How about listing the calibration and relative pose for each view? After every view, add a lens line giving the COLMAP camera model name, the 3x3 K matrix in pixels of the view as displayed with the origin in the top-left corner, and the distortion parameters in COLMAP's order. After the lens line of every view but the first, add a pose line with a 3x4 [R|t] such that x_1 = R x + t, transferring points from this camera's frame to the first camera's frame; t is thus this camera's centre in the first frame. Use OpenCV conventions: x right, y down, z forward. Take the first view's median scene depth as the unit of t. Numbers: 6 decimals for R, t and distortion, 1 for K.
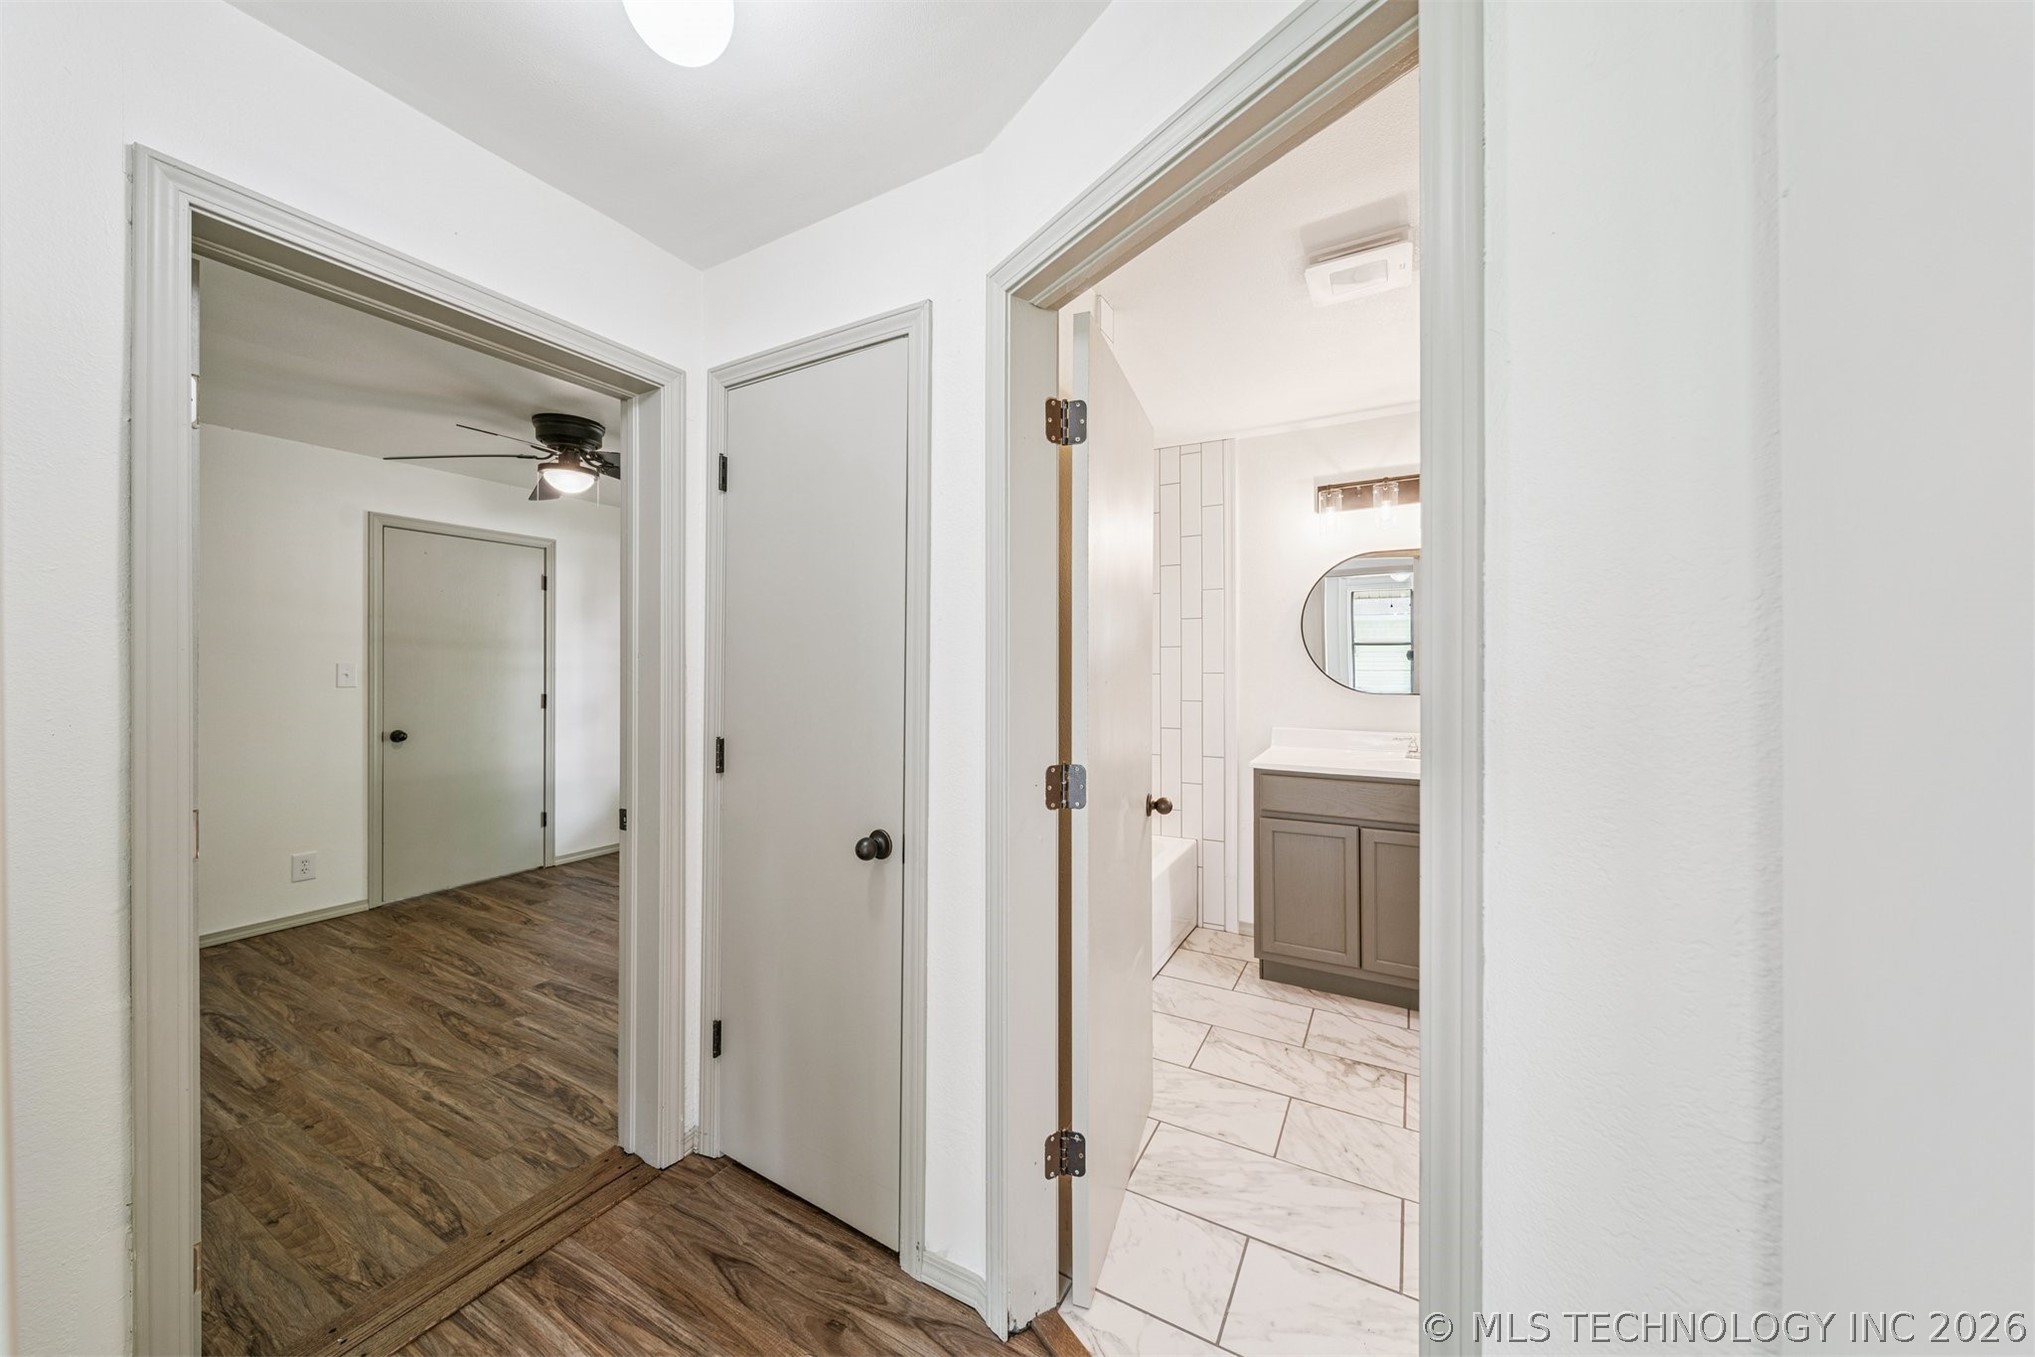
lens RADIAL K [[719.0, 0, 1014.3], [0, 719.0, 666.7], [0, 0, 1]] dist [0.000580, -0.000106]
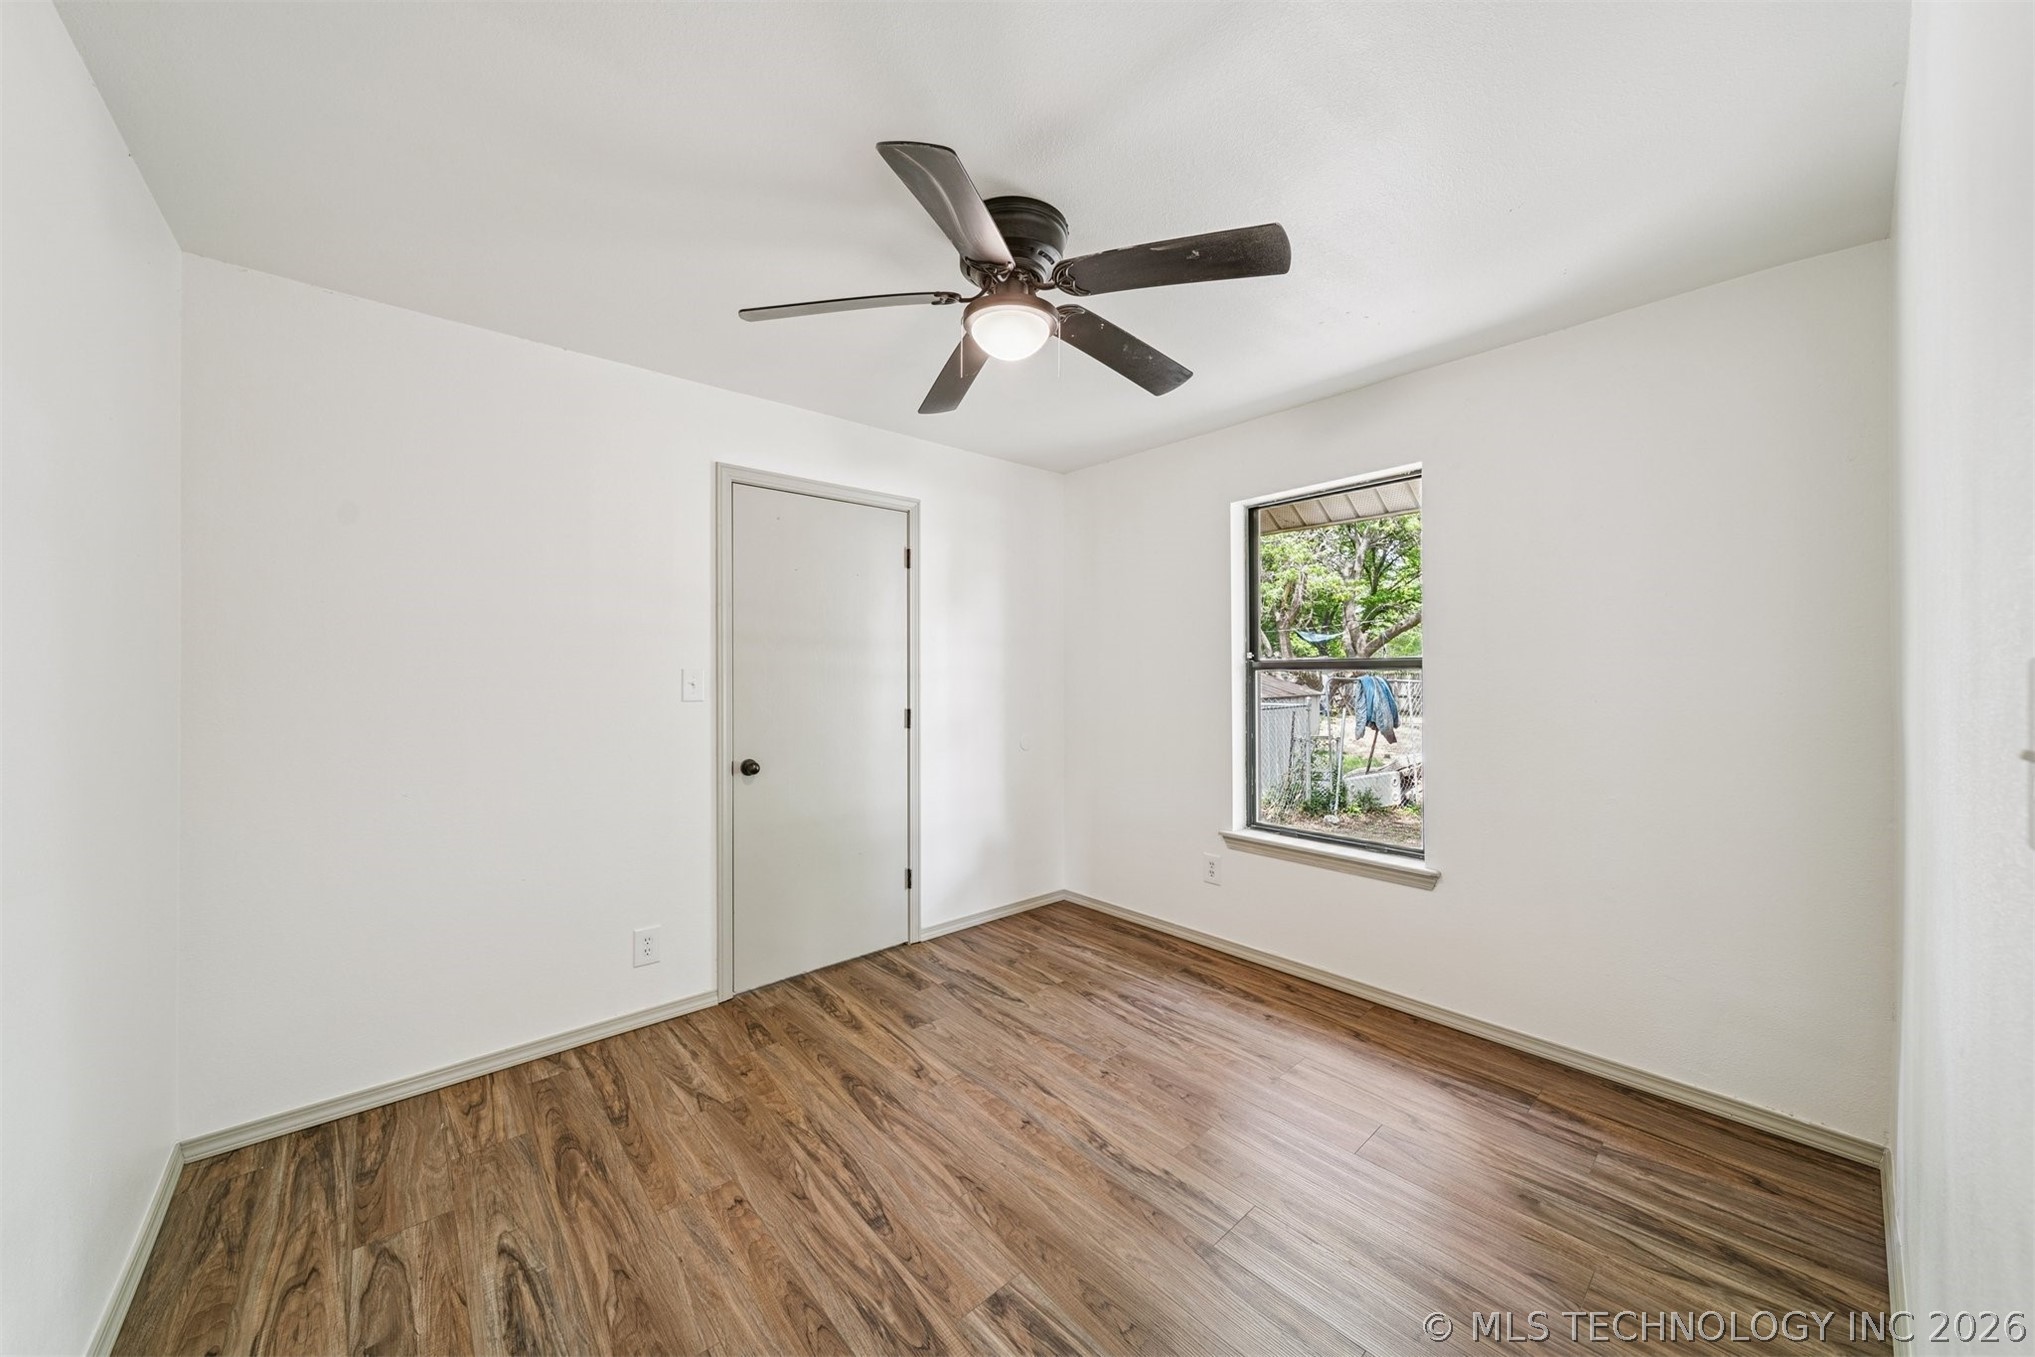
lens RADIAL K [[719.0, 0, 1010.6], [0, 719.0, 673.3], [0, 0, 1]] dist [0.000580, -0.000106]
pose [[0.943478, -0.002000, -0.331428, -0.381219], [0.002612, 0.999996, 0.001402, 0.000828], [0.331424, -0.002188, 0.943479, 0.417718]]
